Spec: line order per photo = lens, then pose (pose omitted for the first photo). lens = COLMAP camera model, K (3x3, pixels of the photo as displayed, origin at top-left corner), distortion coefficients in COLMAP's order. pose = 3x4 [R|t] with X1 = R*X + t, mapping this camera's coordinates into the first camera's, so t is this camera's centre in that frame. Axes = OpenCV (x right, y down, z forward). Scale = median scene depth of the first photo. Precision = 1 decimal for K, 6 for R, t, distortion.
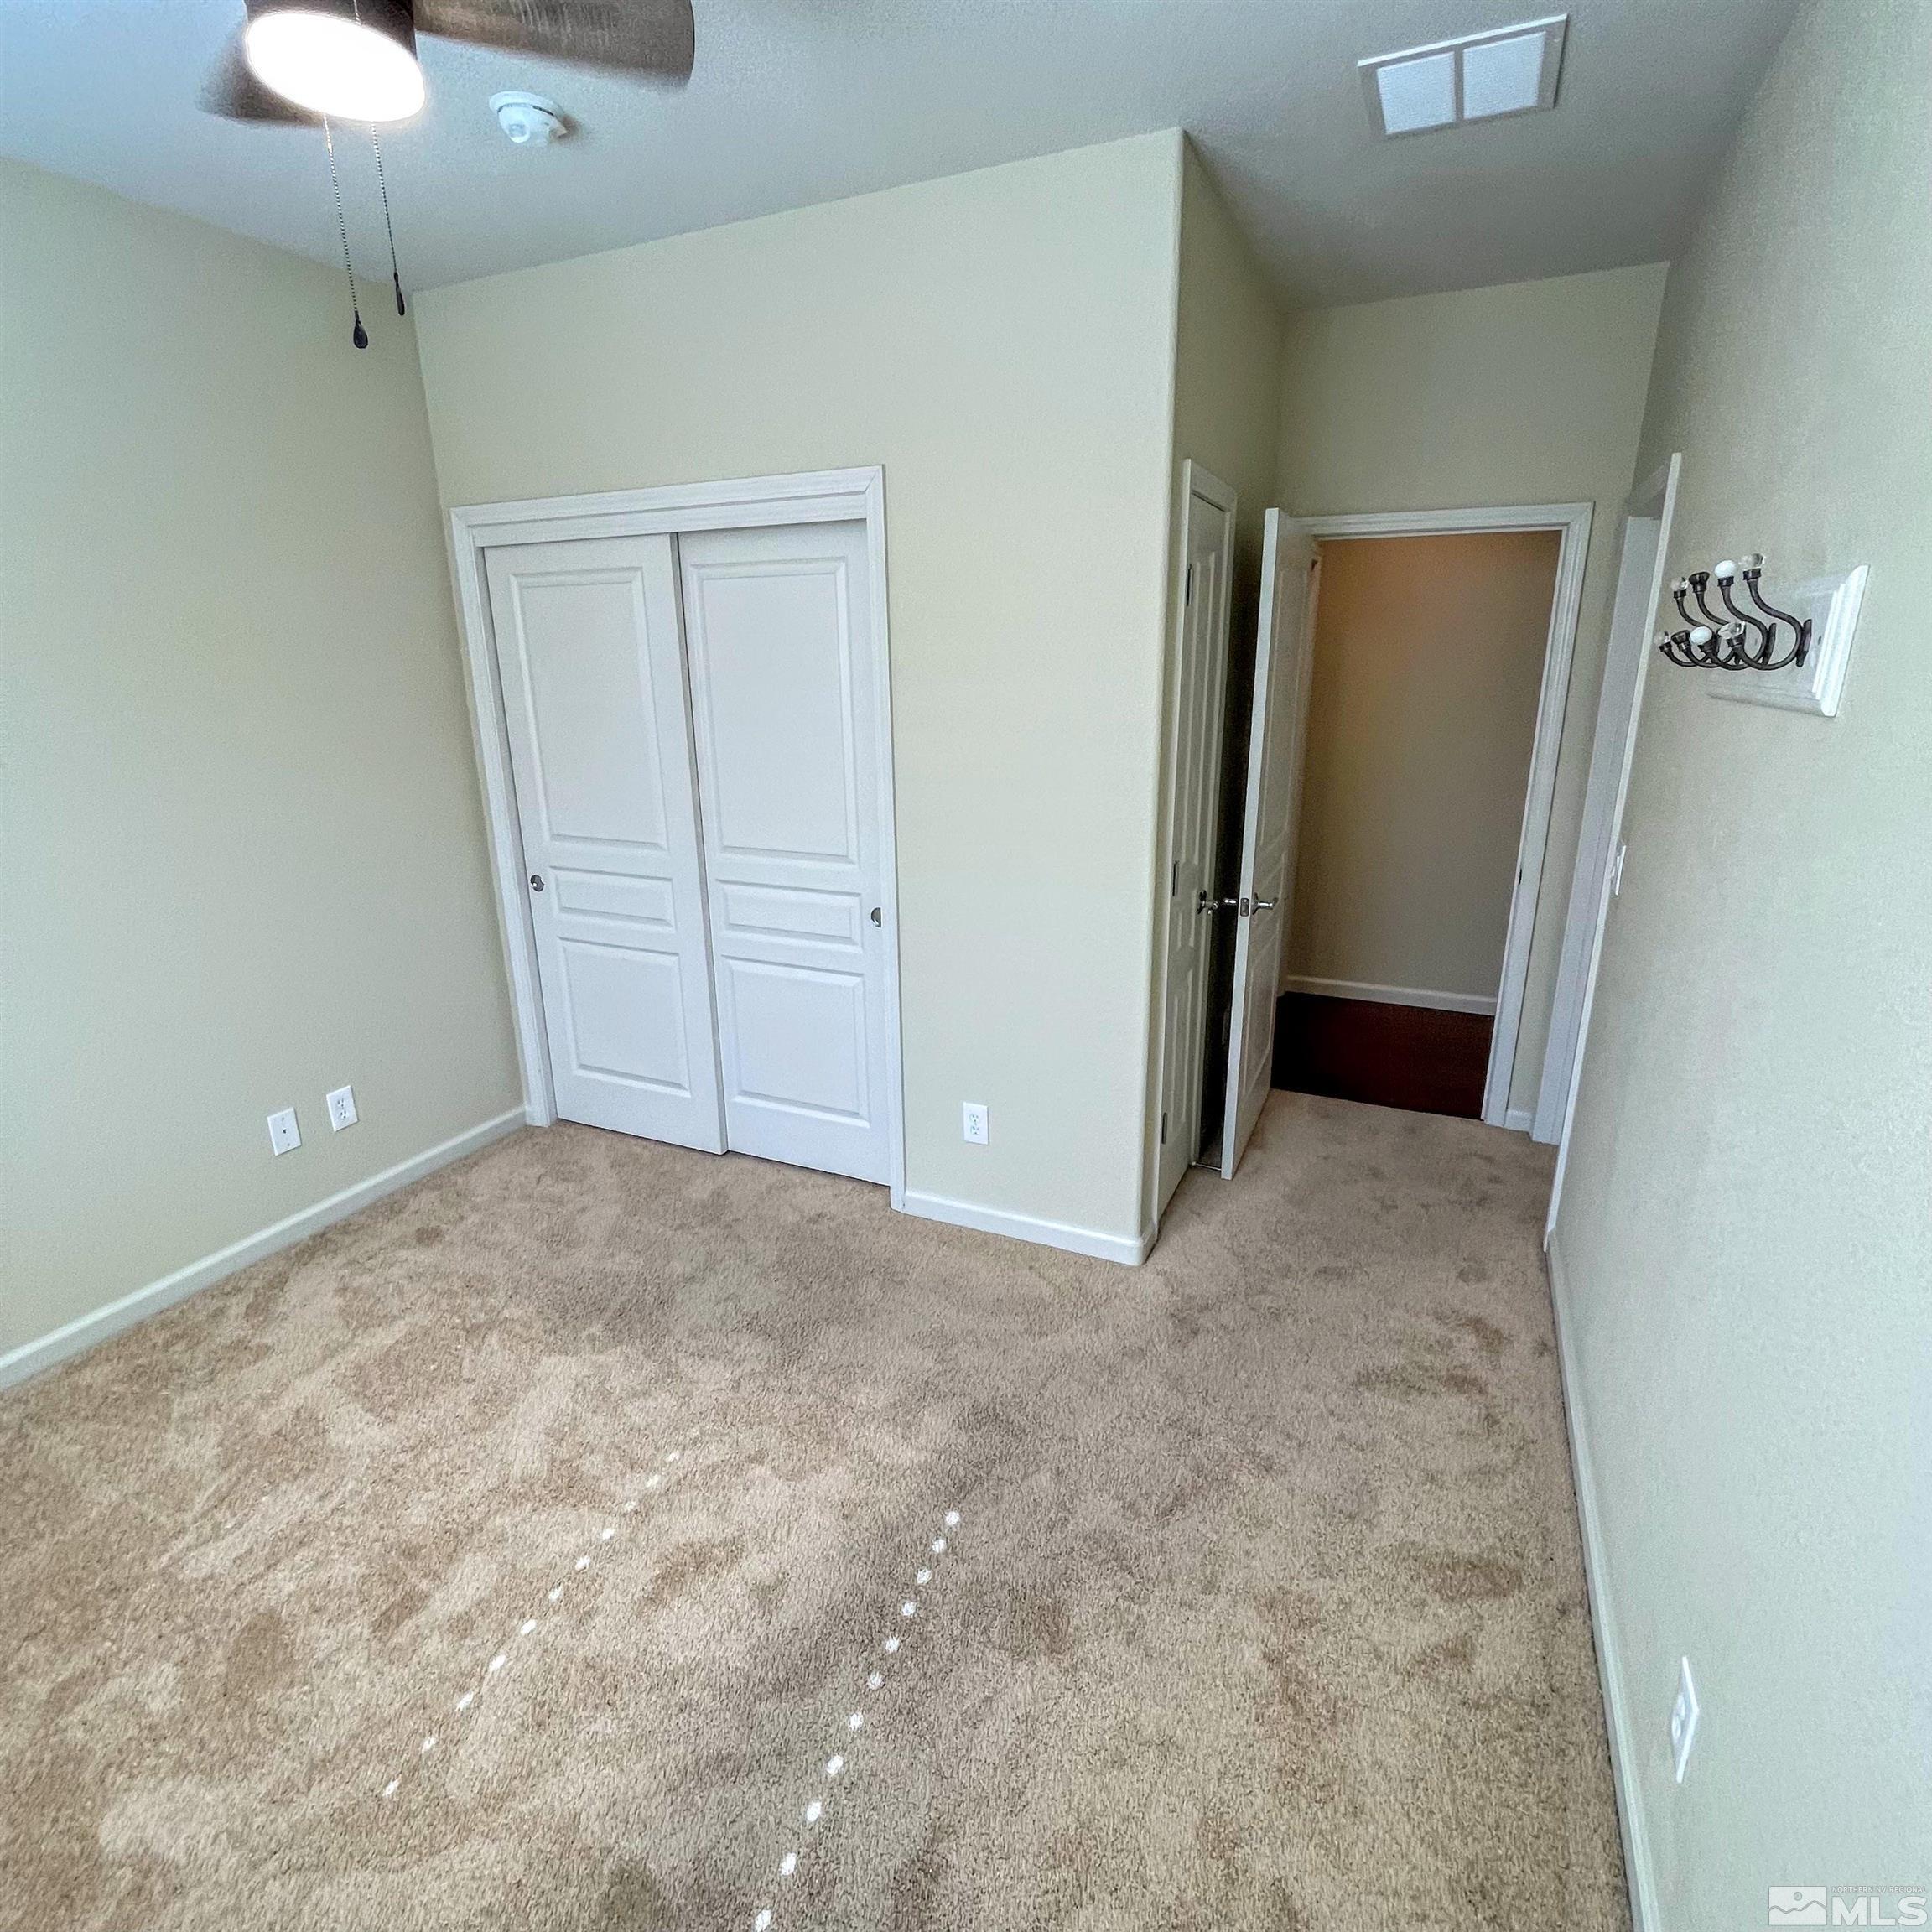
lens RADIAL K [[1043.1, 0, 967.7], [0, 1043.1, 954.8], [0, 0, 1]] dist [0.002192, -0.000300]
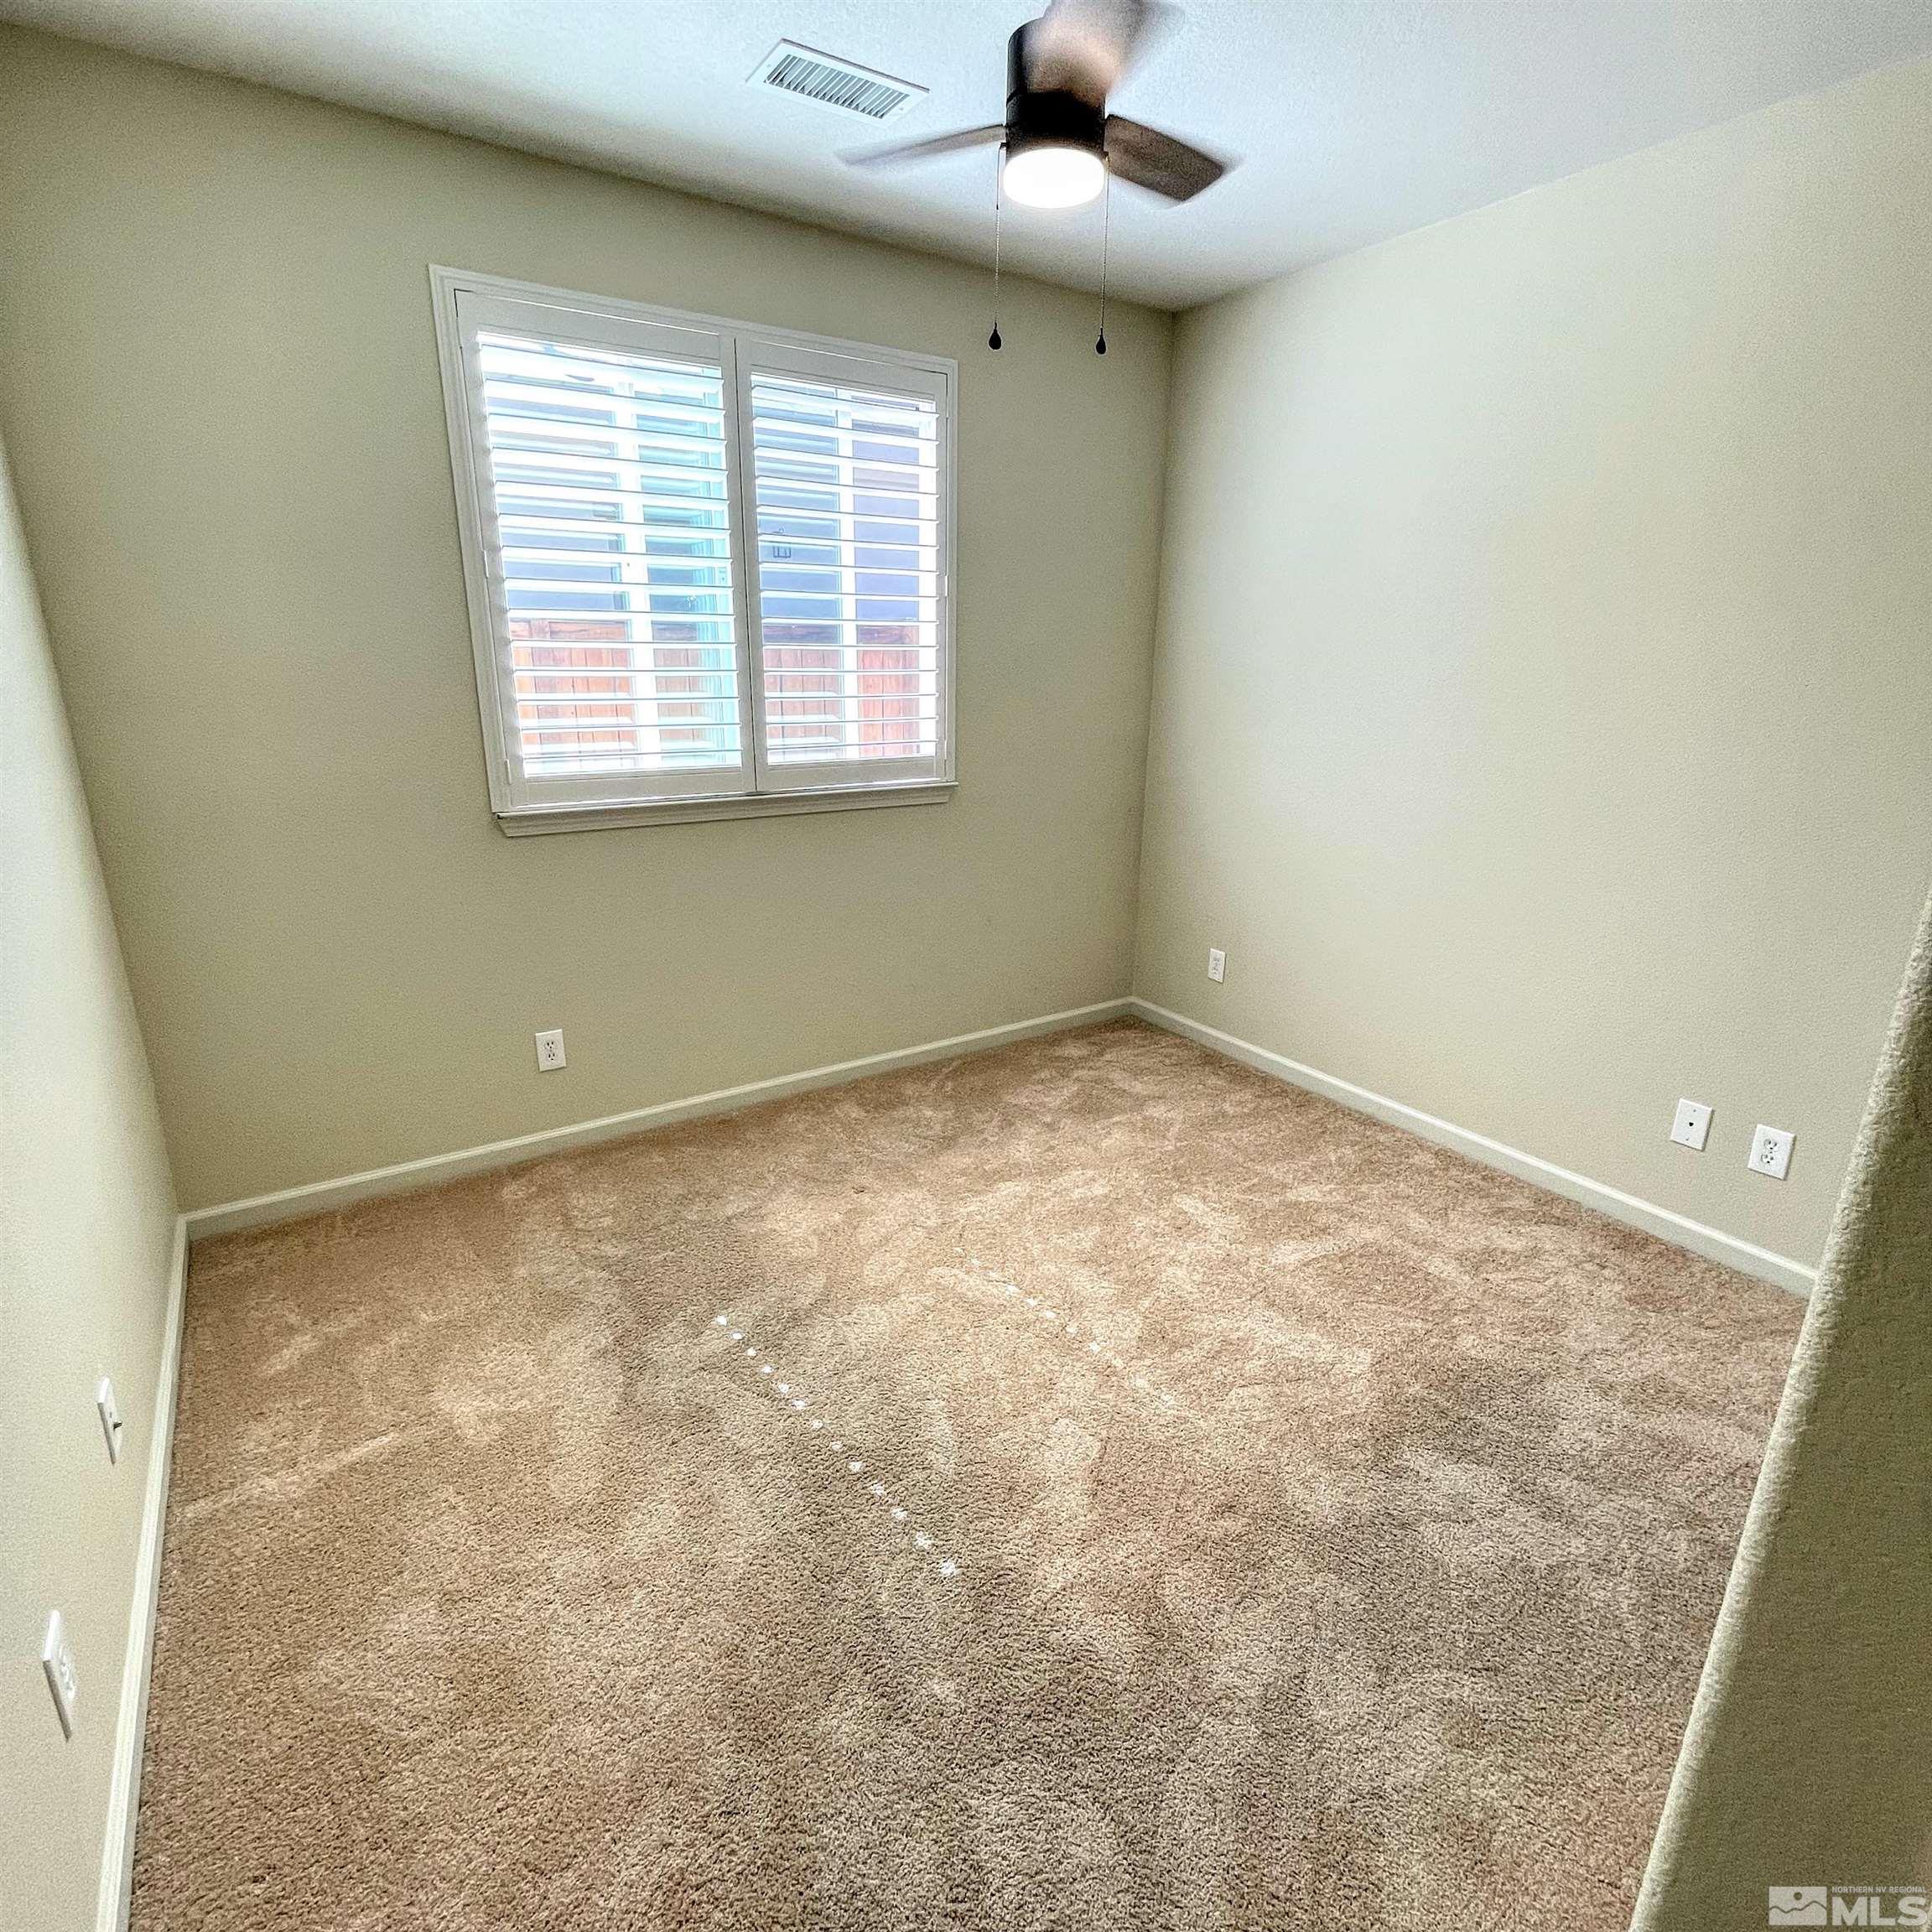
lens RADIAL K [[1043.1, 0, 967.7], [0, 1043.1, 954.8], [0, 0, 1]] dist [0.002192, -0.000300]
pose [[-0.512573, 0.251088, -0.821111, 0.453352], [-0.247358, 0.872568, 0.421234, -0.223403], [0.822243, 0.419022, -0.385146, 0.911417]]
